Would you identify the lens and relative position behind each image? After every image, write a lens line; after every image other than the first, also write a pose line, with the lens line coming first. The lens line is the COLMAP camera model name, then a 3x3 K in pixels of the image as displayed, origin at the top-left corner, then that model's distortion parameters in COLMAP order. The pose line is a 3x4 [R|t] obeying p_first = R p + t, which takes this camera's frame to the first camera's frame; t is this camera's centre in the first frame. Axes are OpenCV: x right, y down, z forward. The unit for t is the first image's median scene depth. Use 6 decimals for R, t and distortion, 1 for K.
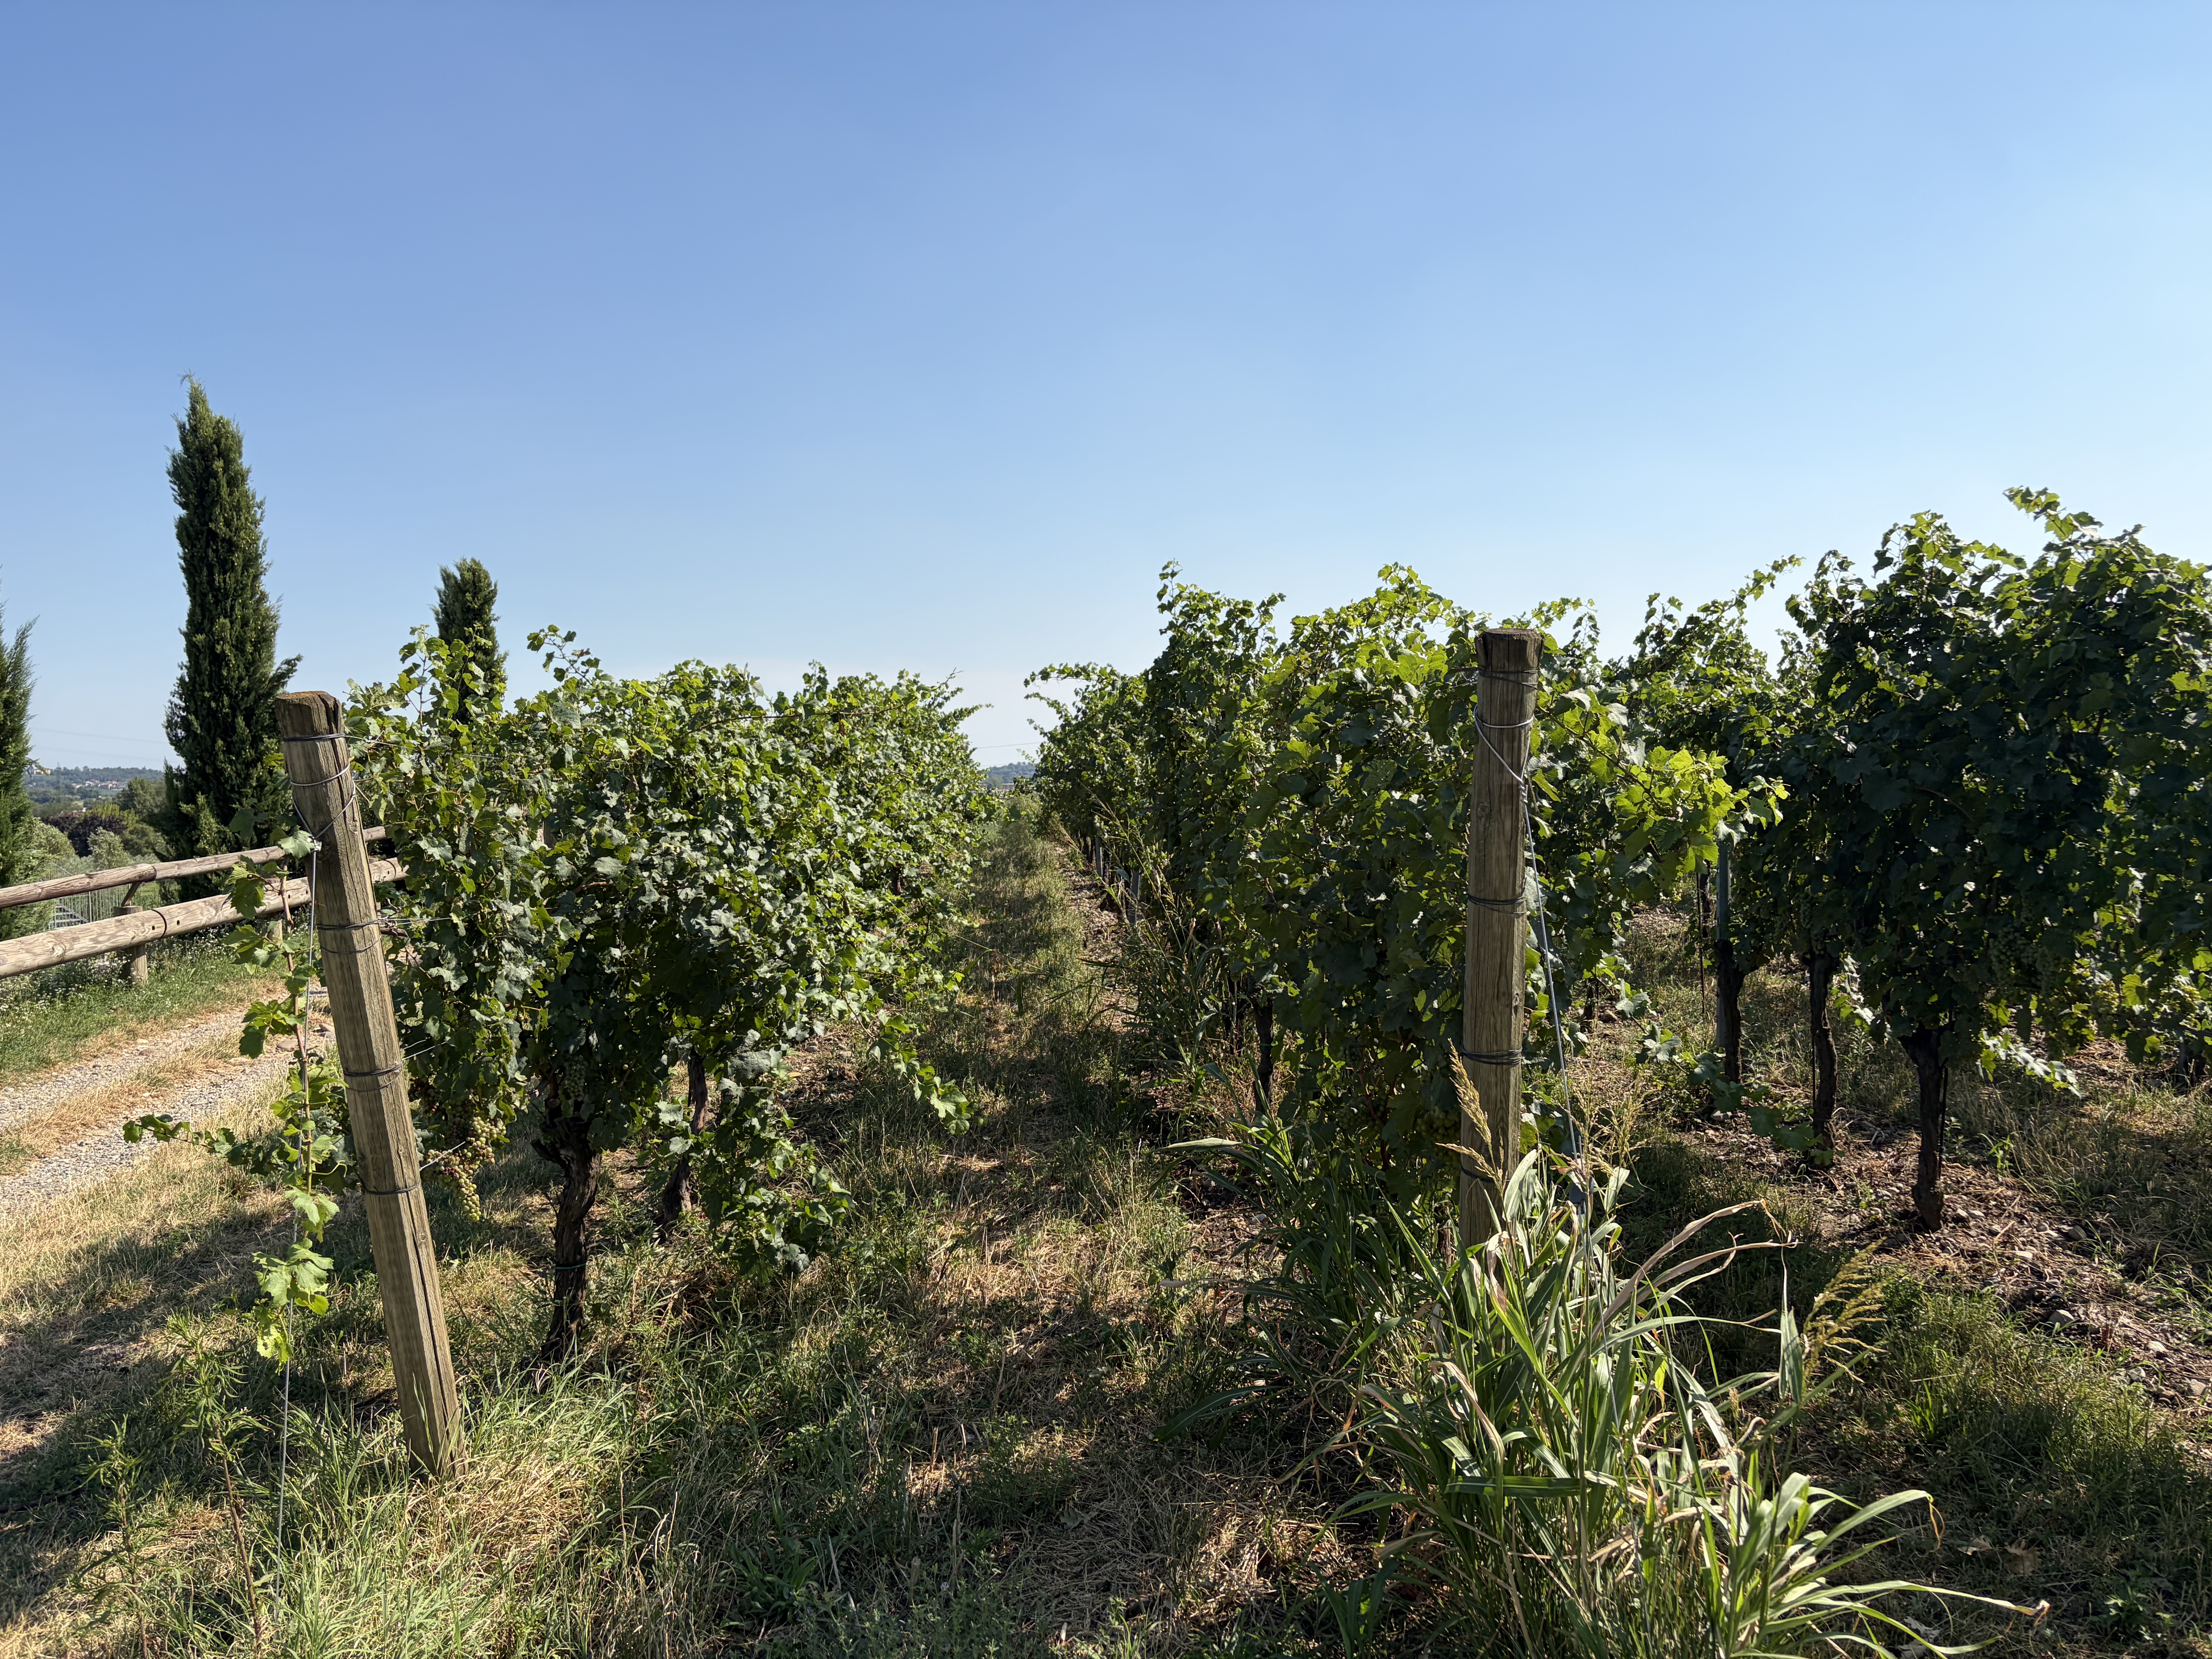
lens RADIAL K [[1664.7, 0, 1107.8], [0, 1664.7, 837.9], [0, 0, 1]] dist [0.051523, -0.014403]
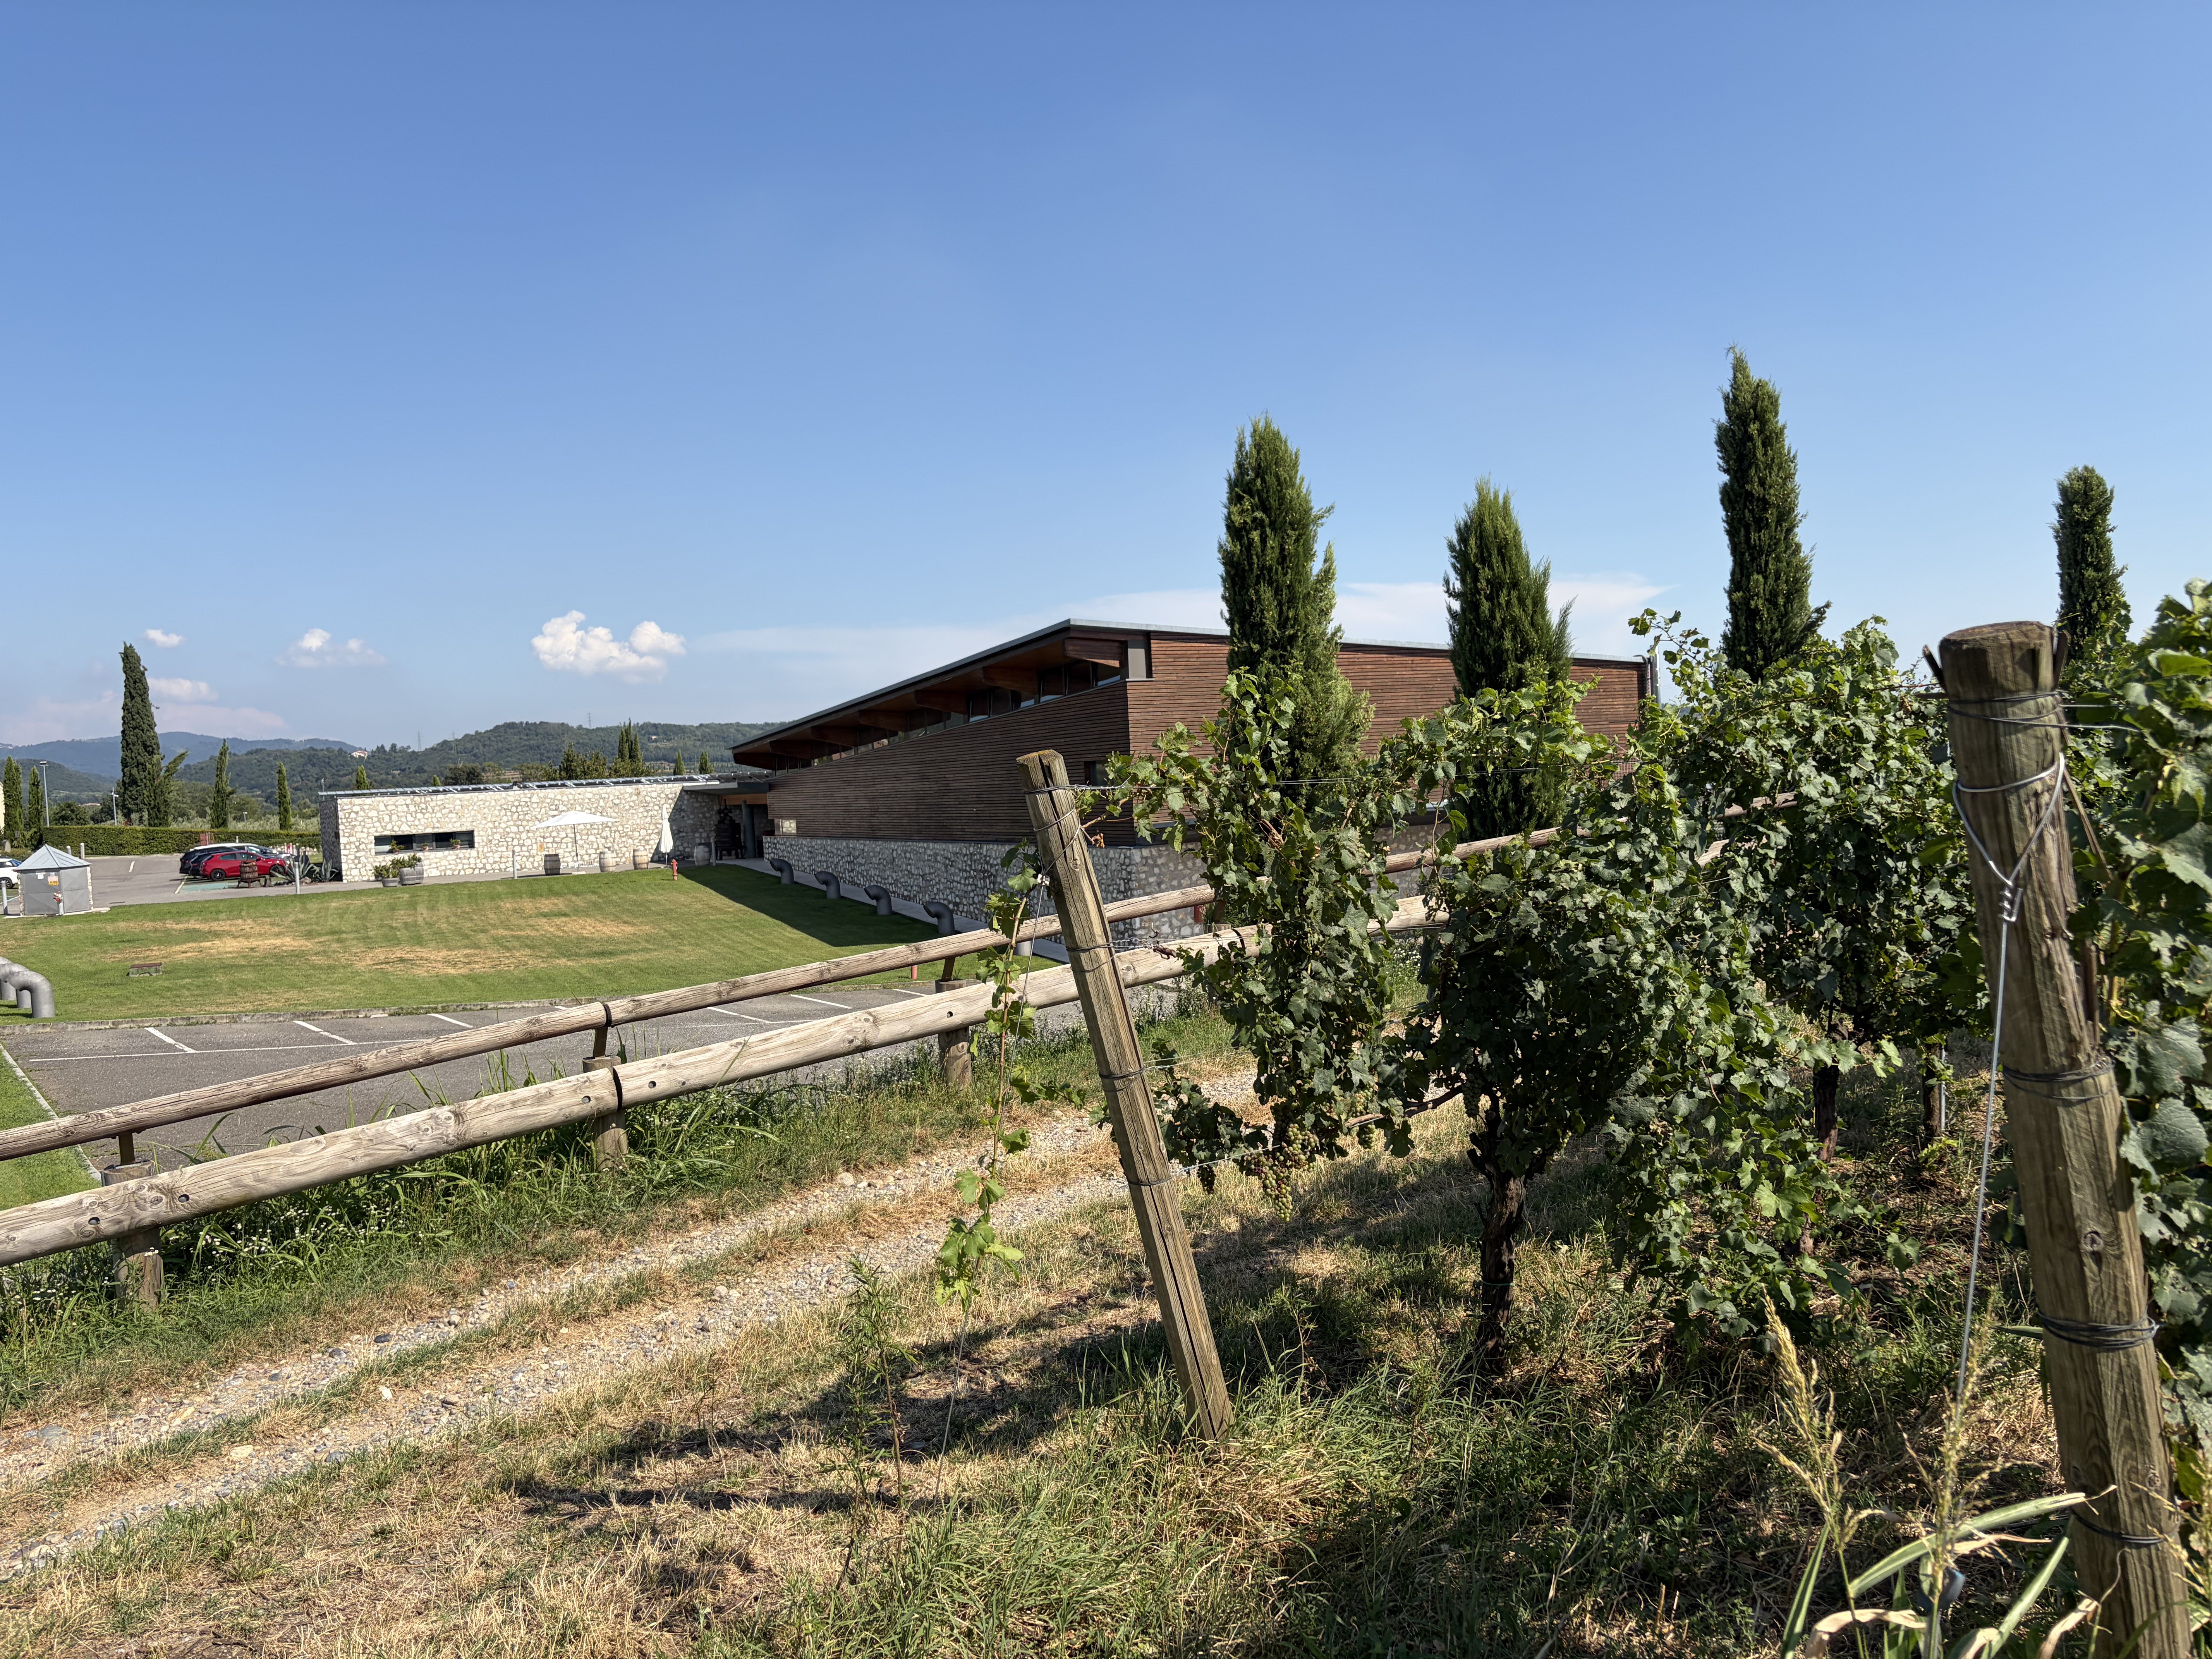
lens RADIAL K [[1664.7, 0, 1109.8], [0, 1664.7, 818.1], [0, 0, 1]] dist [0.051523, -0.014403]
pose [[0.589288, 0.016195, -0.807761, 0.081858], [0.010225, 0.999569, 0.027500, -0.011609], [0.807858, -0.024465, 0.588869, 0.058451]]
